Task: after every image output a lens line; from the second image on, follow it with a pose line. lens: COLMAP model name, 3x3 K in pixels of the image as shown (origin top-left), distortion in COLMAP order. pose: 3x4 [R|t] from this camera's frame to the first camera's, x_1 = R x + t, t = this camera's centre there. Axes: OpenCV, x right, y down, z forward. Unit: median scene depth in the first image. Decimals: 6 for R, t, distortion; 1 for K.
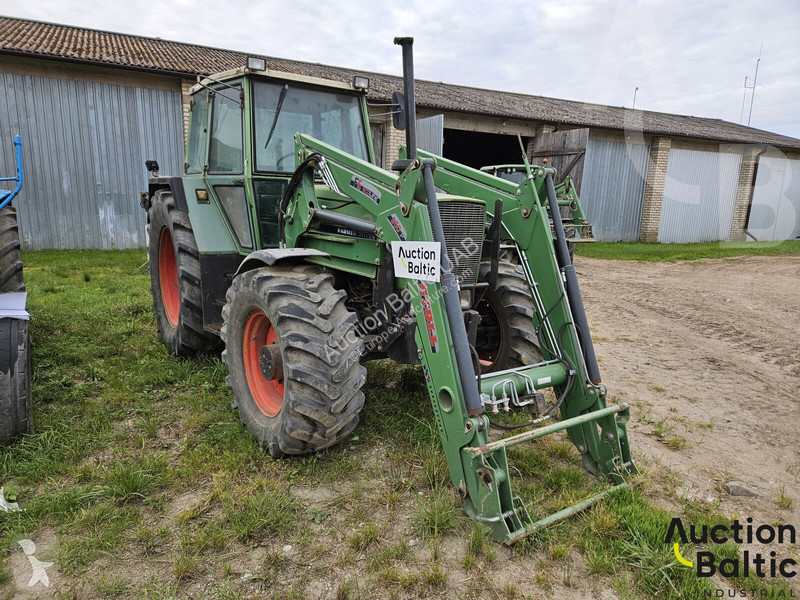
lens RADIAL K [[530.1, 0, 400.9], [0, 530.1, 305.3], [0, 0, 1]] dist [0.083627, -0.074101]
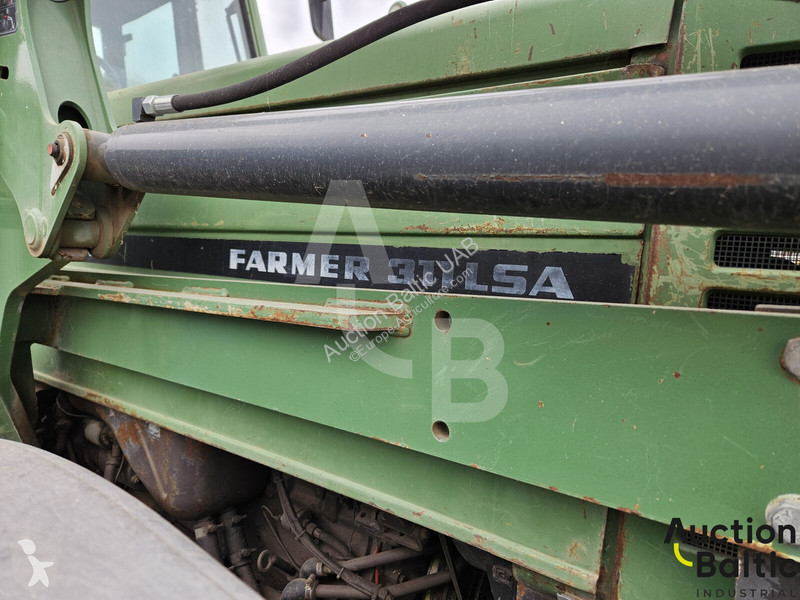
lens RADIAL K [[530.1, 0, 400.9], [0, 530.1, 305.3], [0, 0, 1]] dist [0.083627, -0.074101]
pose [[0.947936, -0.033800, 0.316661, -0.121262], [0.061870, 0.994952, -0.079009, -0.103421], [-0.312392, 0.094487, 0.945242, 0.788228]]
